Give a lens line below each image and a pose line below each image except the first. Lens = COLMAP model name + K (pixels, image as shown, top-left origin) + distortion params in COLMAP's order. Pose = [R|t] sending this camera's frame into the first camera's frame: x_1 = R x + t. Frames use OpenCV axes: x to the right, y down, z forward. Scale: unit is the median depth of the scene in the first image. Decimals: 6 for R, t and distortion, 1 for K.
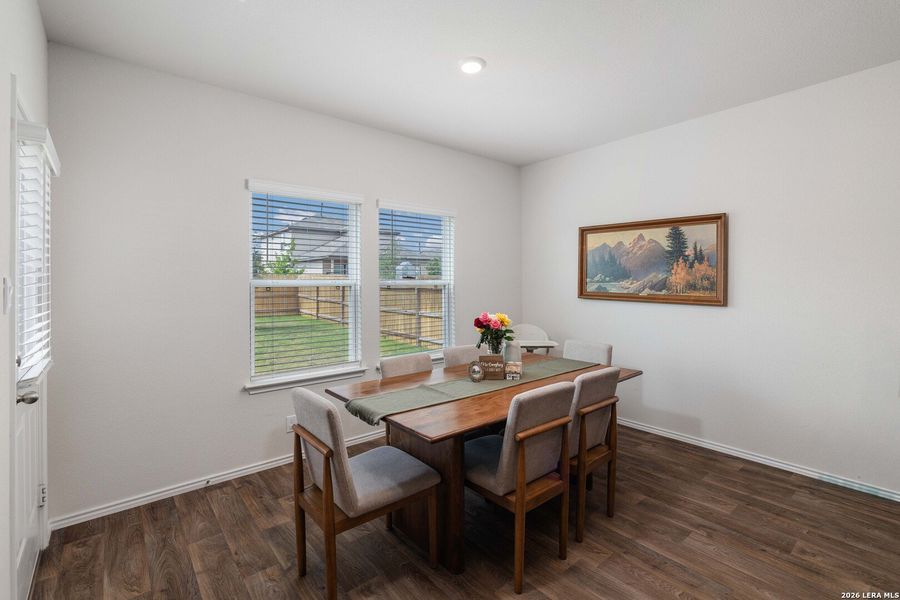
lens RADIAL K [[399.3, 0, 448.4], [0, 399.3, 288.2], [0, 0, 1]] dist [-0.001201, 0.000130]
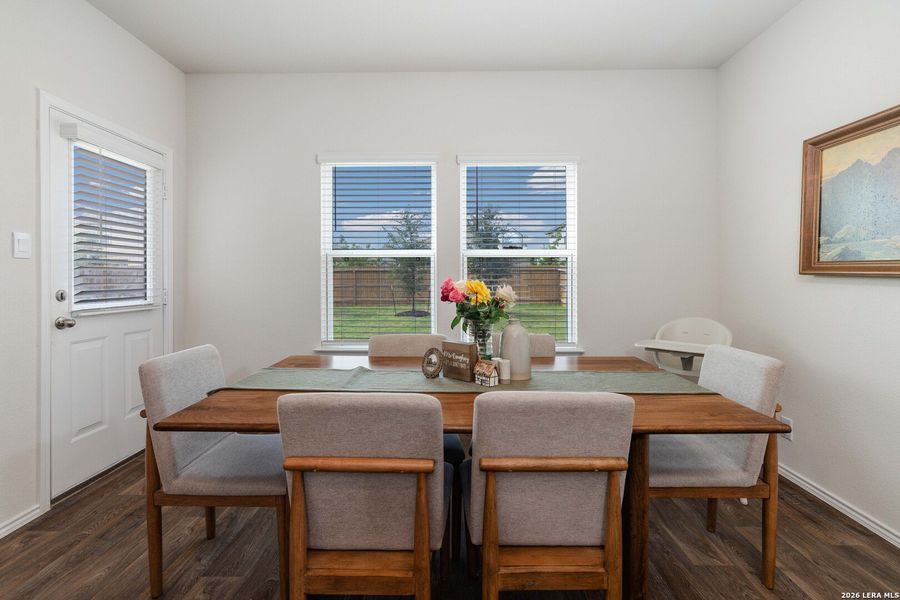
lens RADIAL K [[399.3, 0, 448.4], [0, 399.3, 288.2], [0, 0, 1]] dist [-0.001201, 0.000130]
pose [[0.757824, 0.024437, -0.652001, 0.376092], [-0.013175, 0.999668, 0.022154, 0.044529], [0.652326, -0.008199, 0.757894, 0.346267]]
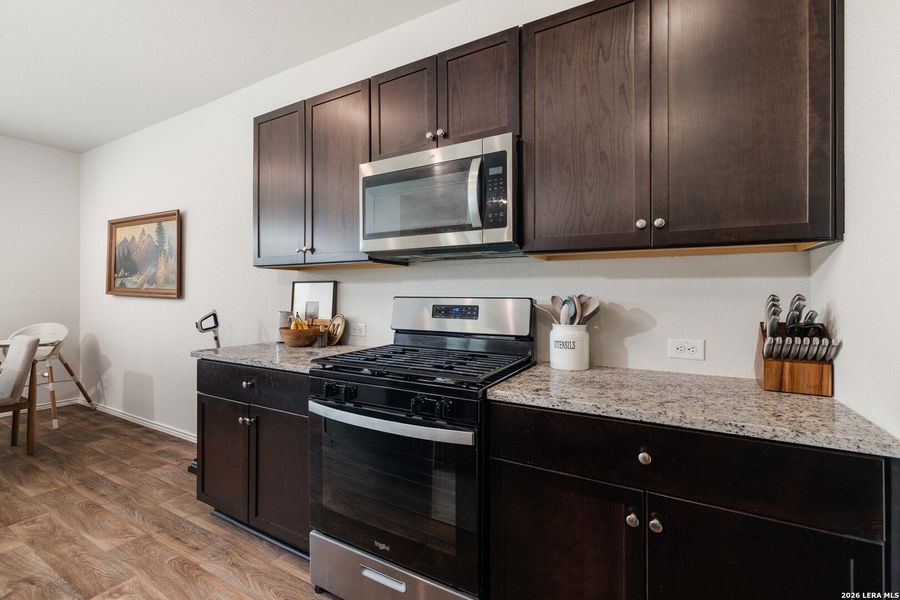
lens RADIAL K [[393.6, 0, 446.7], [0, 393.6, 294.0], [0, 0, 1]] dist [-0.002637, -0.000410]
pose [[0.937135, 0.006204, 0.348911, 0.904616], [-0.001120, 0.999890, -0.014772, 0.045134], [-0.348965, 0.013453, 0.937039, -0.204543]]
